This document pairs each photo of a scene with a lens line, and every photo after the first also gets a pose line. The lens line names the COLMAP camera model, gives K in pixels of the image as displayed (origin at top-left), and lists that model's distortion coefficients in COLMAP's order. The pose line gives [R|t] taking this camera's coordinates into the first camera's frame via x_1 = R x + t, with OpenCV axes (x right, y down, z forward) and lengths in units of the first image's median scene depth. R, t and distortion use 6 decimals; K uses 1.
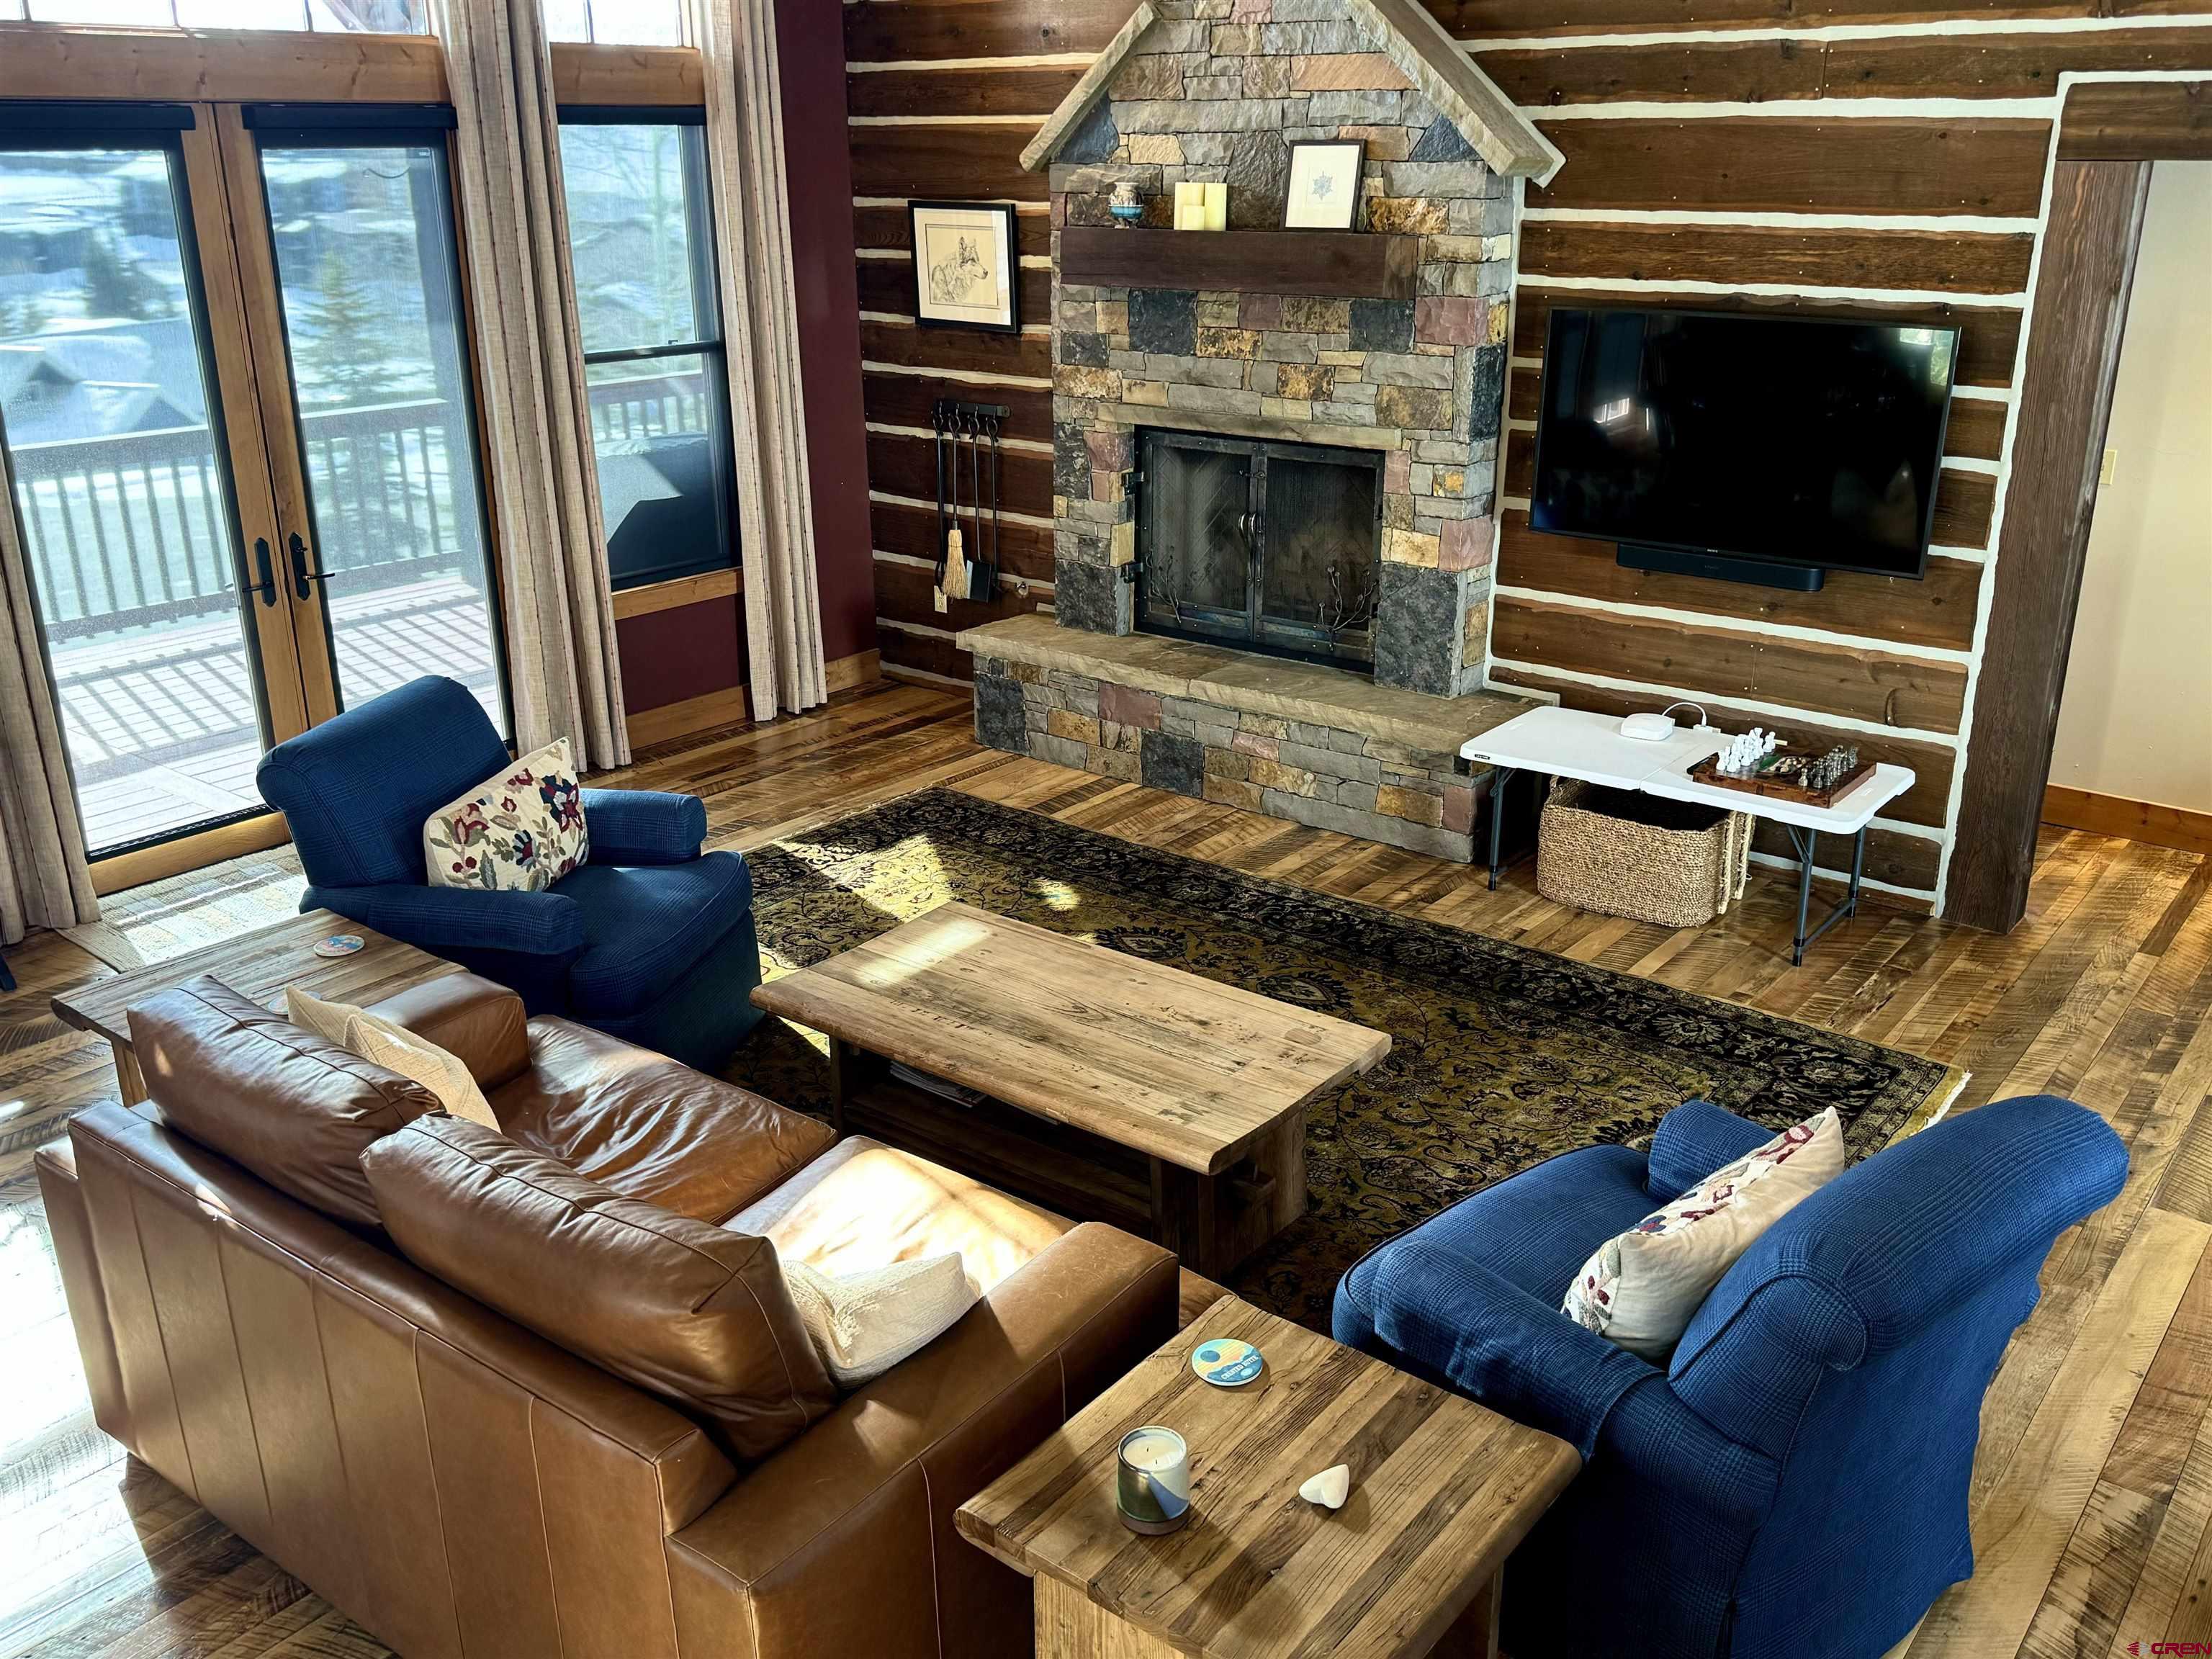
lens RADIAL K [[1897.8, 0, 1106.0], [0, 1897.8, 829.5], [0, 0, 1]] dist [0.190366, -0.378174]
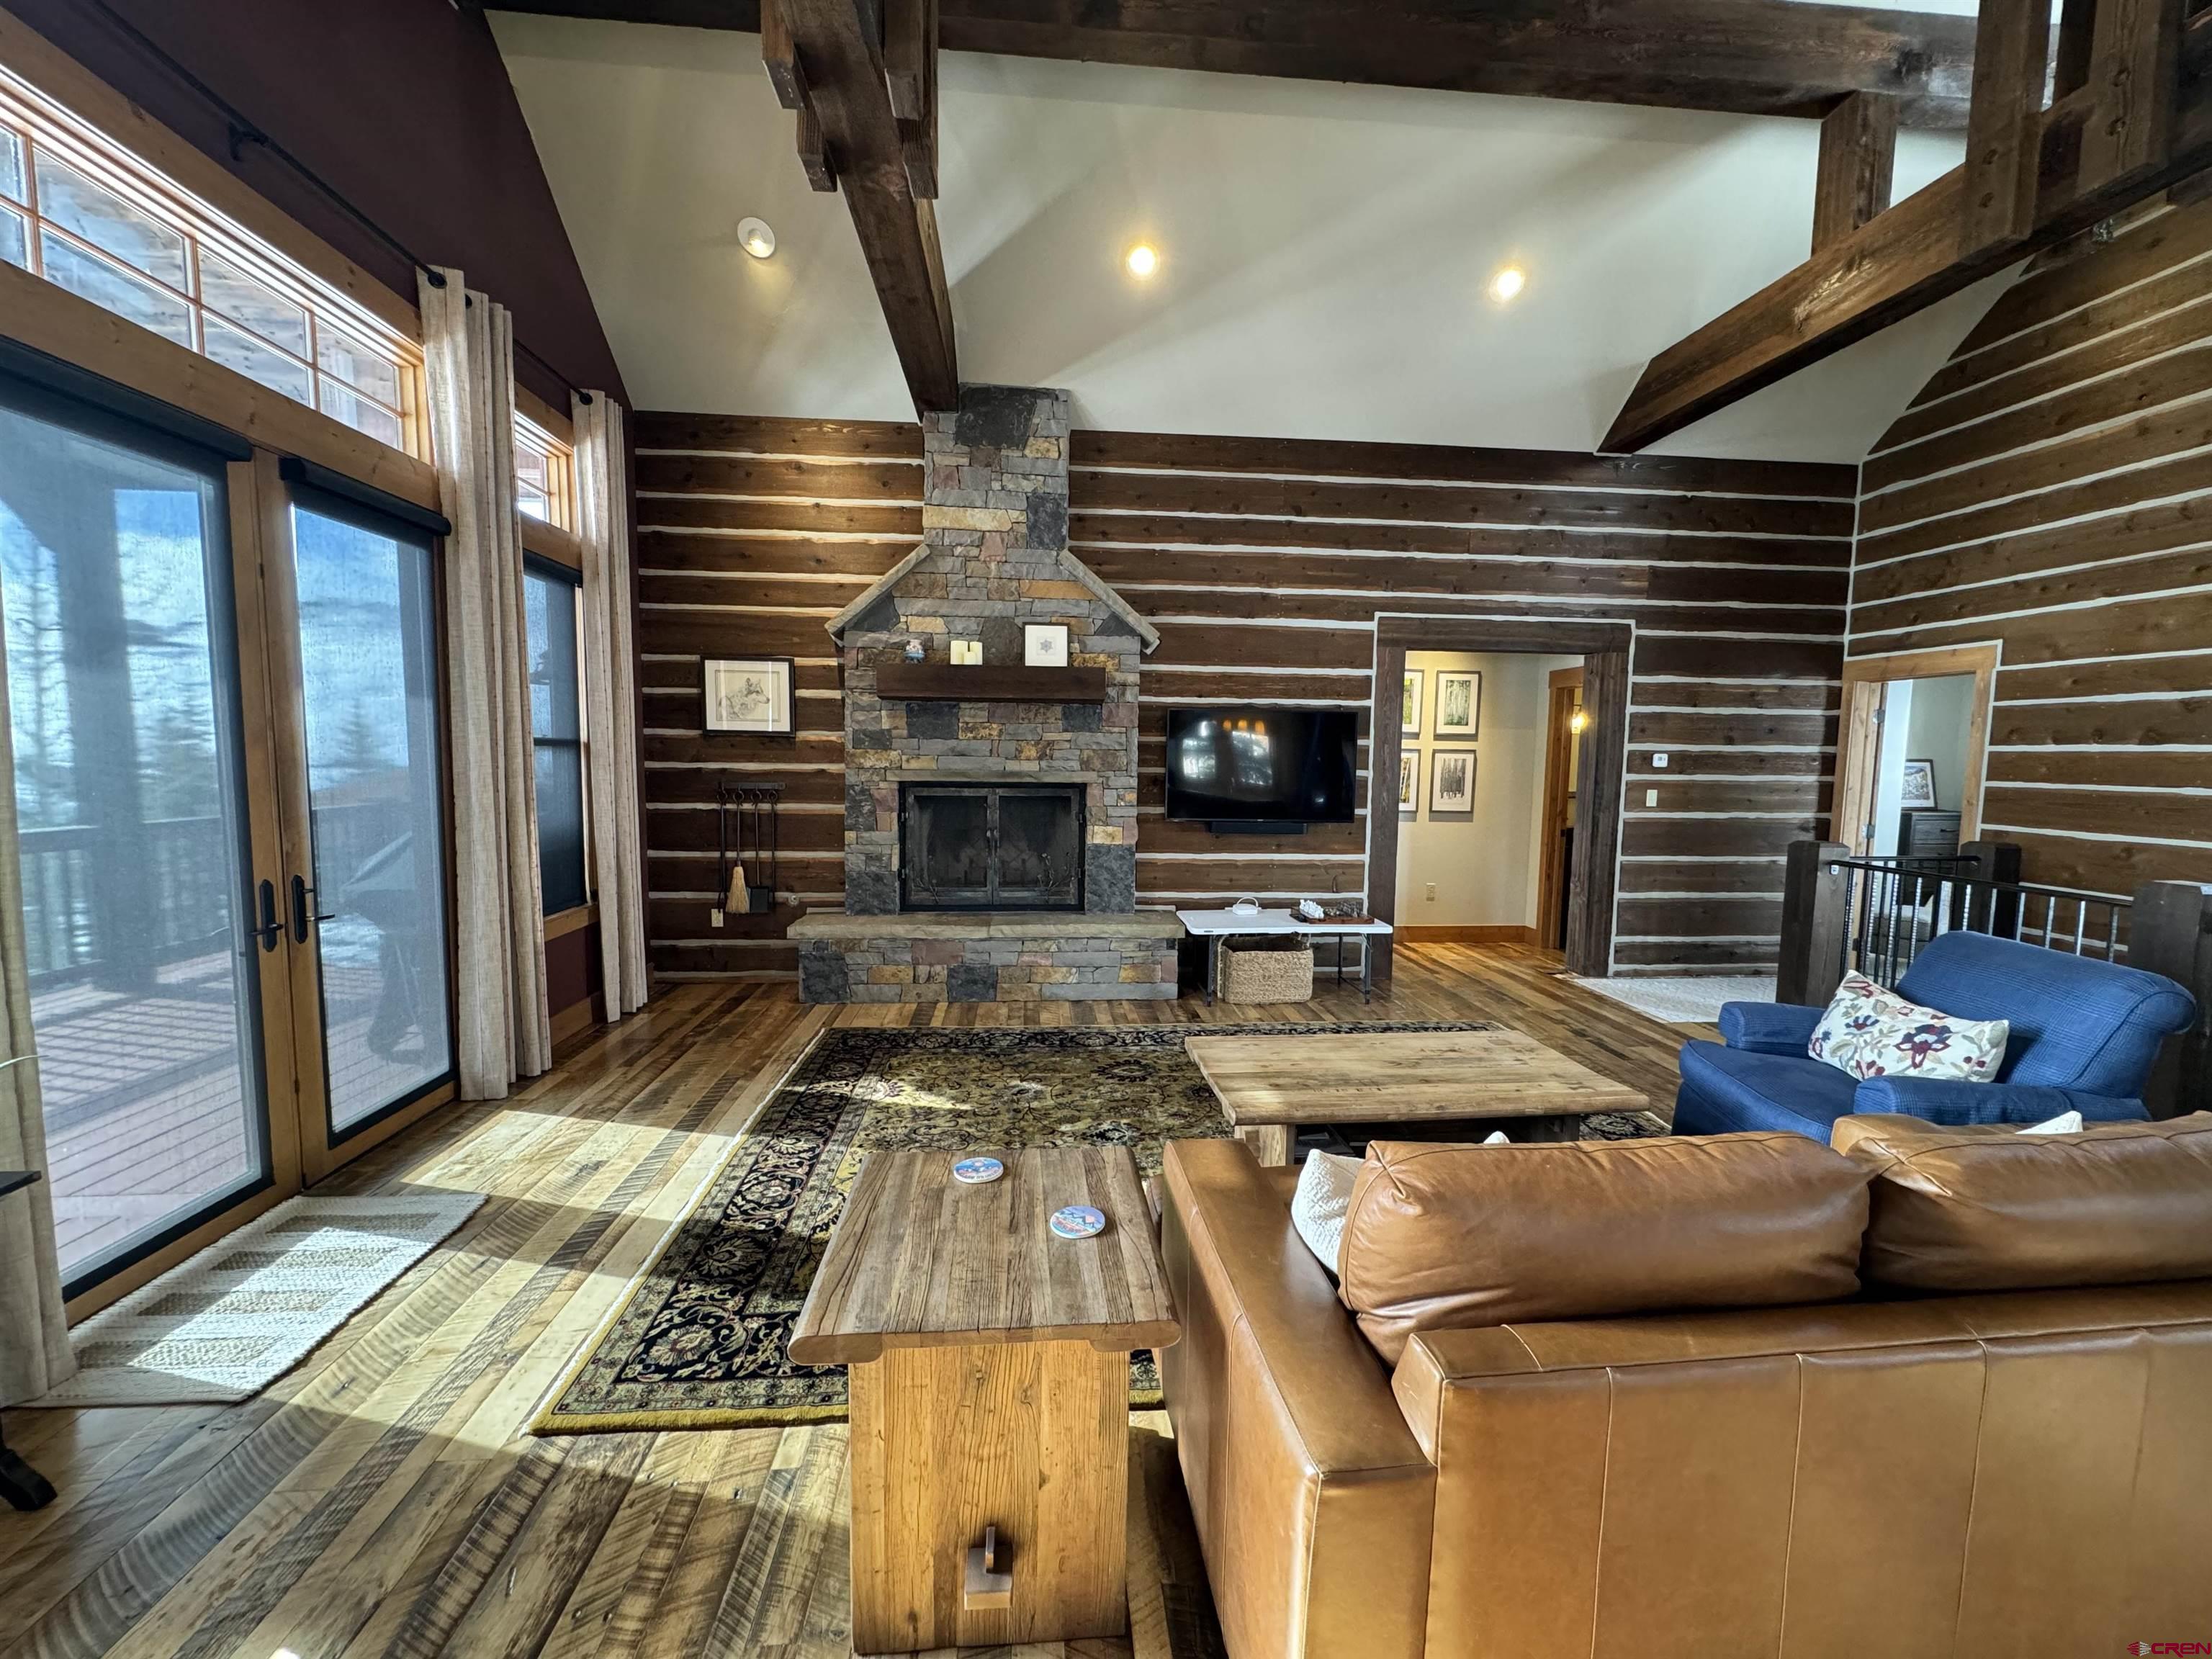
lens RADIAL K [[888.2, 0, 1106.0], [0, 888.2, 829.5], [0, 0, 1]] dist [-0.000365, -0.000097]
pose [[0.721004, -0.043319, 0.691575, -0.420712], [0.220293, 0.960594, -0.169498, -0.008280], [-0.656981, 0.274558, 0.702136, 0.397370]]
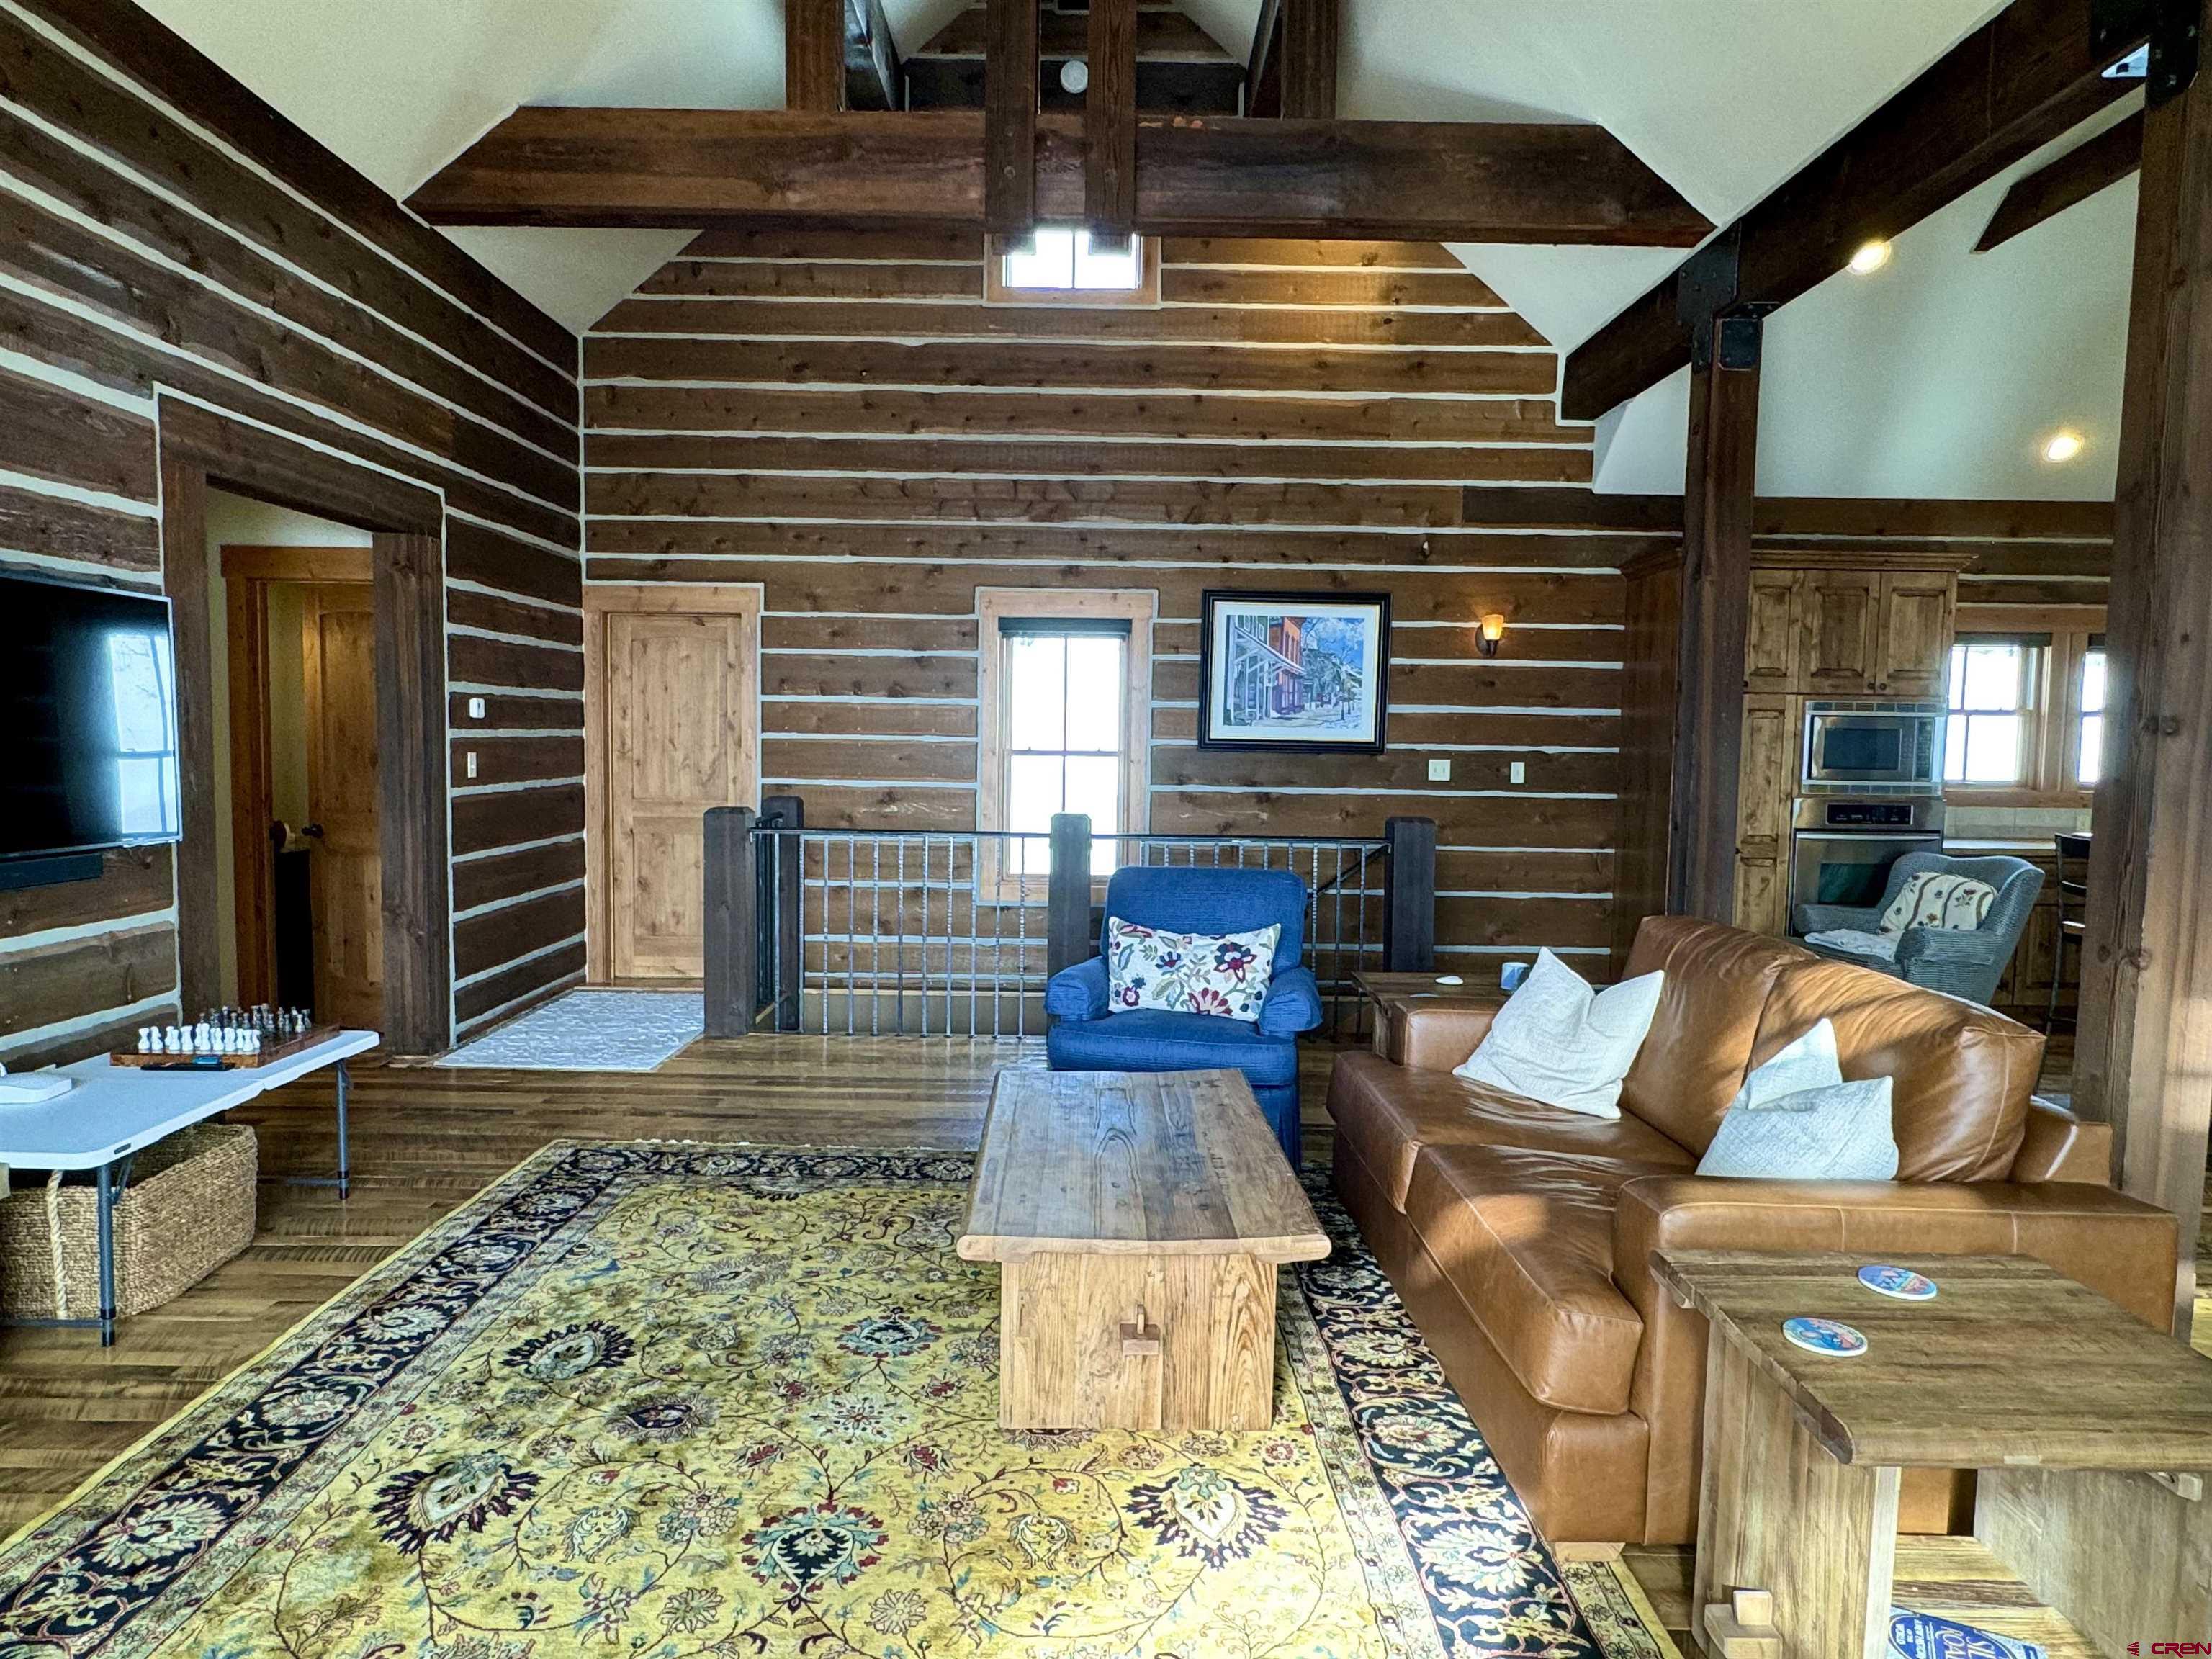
lens RADIAL K [[1359.5, 0, 1106.0], [0, 1359.5, 829.5], [0, 0, 1]] dist [0.001439, 0.000424]
pose [[-0.629410, -0.058216, 0.774889, -0.376855], [0.254817, 0.926589, 0.276590, -0.175521], [-0.734105, 0.371543, -0.568370, 0.886431]]
